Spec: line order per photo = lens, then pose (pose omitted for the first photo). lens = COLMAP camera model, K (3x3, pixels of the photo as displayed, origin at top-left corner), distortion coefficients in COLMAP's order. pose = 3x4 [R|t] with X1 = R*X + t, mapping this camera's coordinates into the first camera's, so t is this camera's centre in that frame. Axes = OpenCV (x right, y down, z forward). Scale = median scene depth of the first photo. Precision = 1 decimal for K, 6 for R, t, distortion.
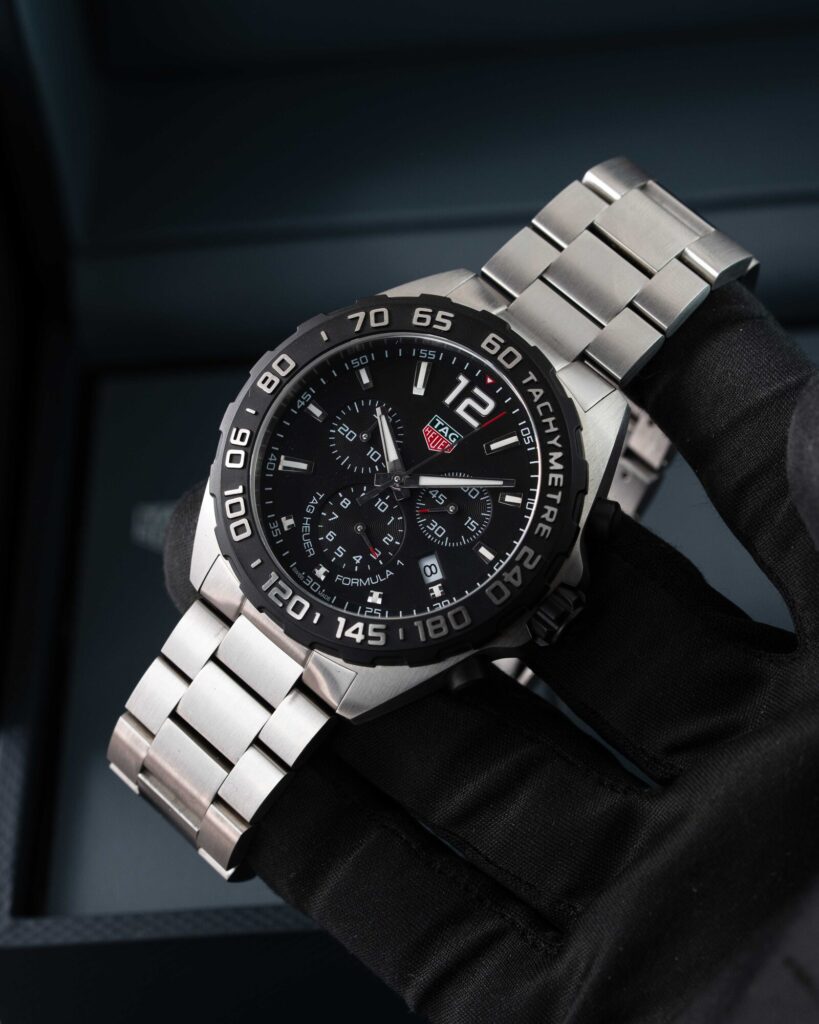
lens RADIAL K [[4258.4, 0, 334.1], [0, 4258.4, 512.0], [0, 0, 1]] dist [-0.714689, -1.138397]
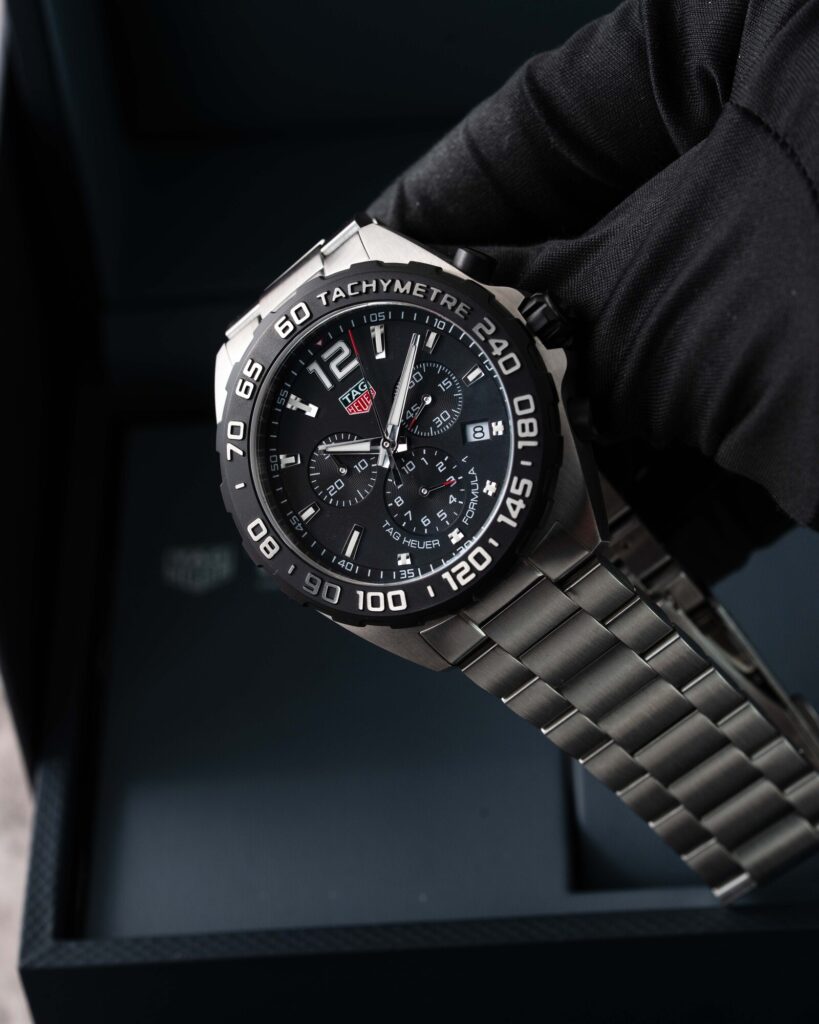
lens RADIAL K [[4258.4, 0, 334.1], [0, 4258.4, 512.0], [0, 0, 1]] dist [-0.714689, -1.138397]
pose [[0.248147, -0.957077, 0.149755, -0.159439], [0.962302, 0.225769, -0.151671, 0.140923], [0.111351, 0.181747, 0.977021, -0.013885]]
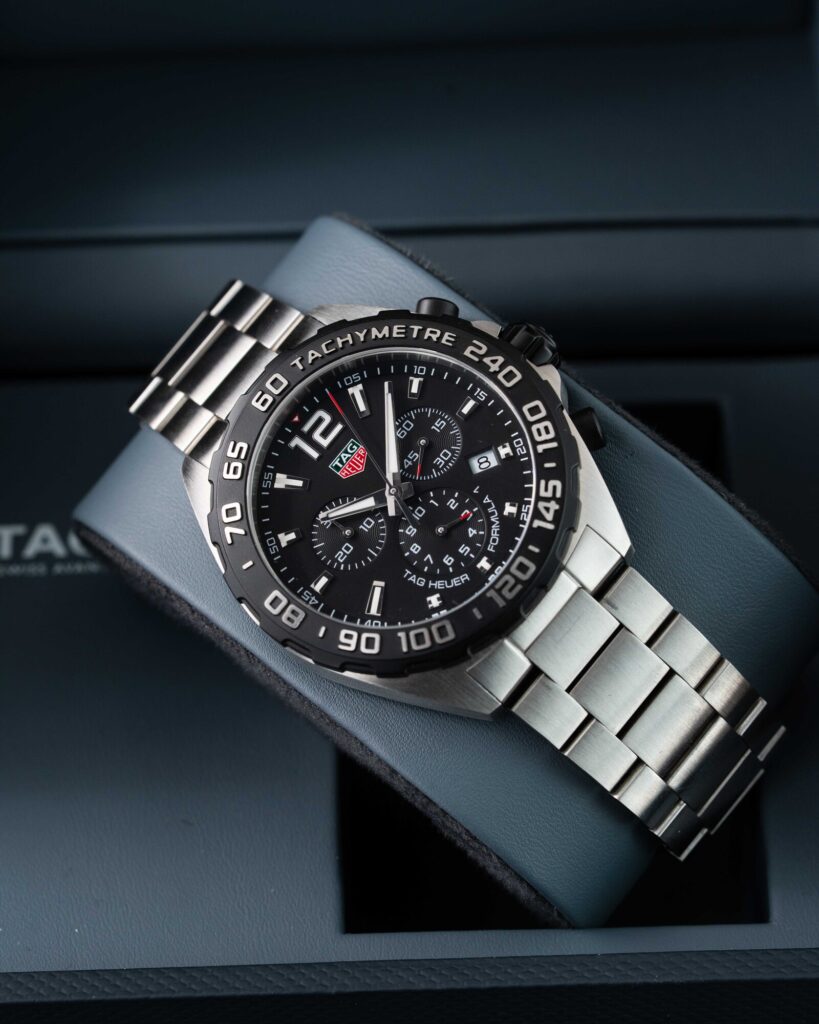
lens RADIAL K [[4258.4, 0, 334.1], [0, 4258.4, 512.0], [0, 0, 1]] dist [-0.714689, -1.138397]
pose [[0.014670, -0.878276, 0.477929, -0.471078], [0.998715, 0.036059, 0.035609, -0.057435], [-0.048508, 0.476793, 0.877676, 0.116519]]
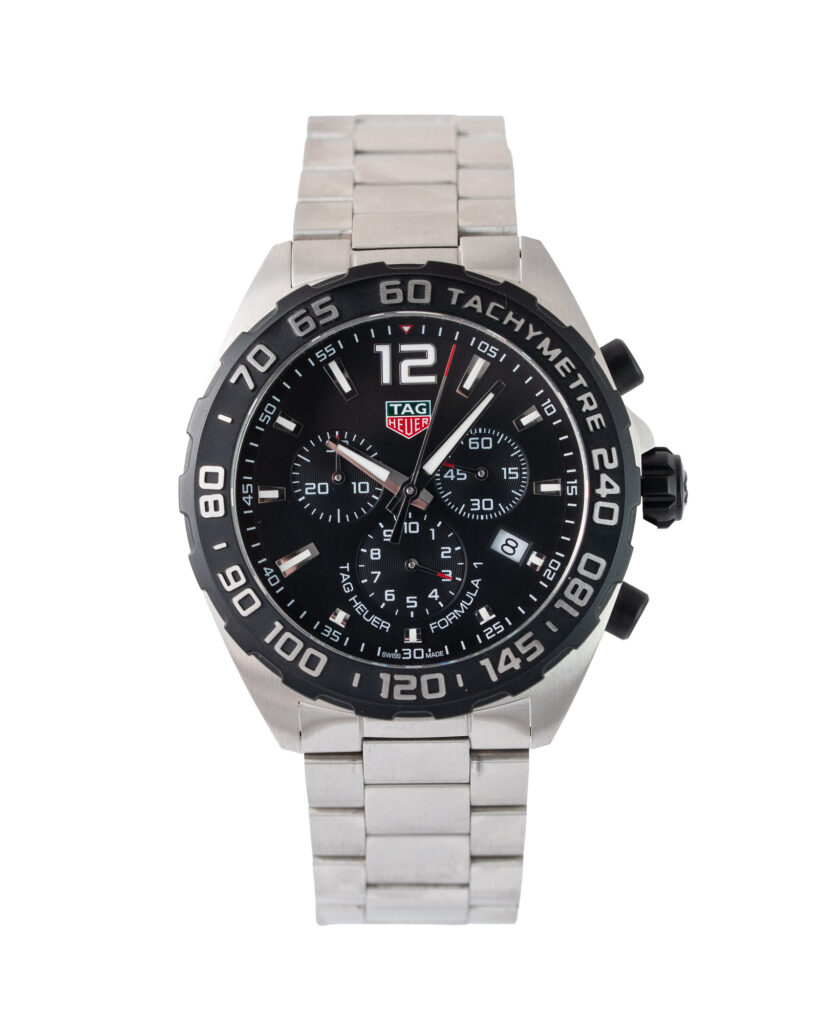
lens RADIAL K [[4258.4, 0, 334.1], [0, 4258.4, 512.0], [0, 0, 1]] dist [-0.714689, -1.138397]
pose [[0.719353, -0.660703, 0.214483, -0.176258], [0.637181, 0.750571, 0.175052, -0.159090], [-0.276642, 0.010740, 0.960913, 0.205455]]
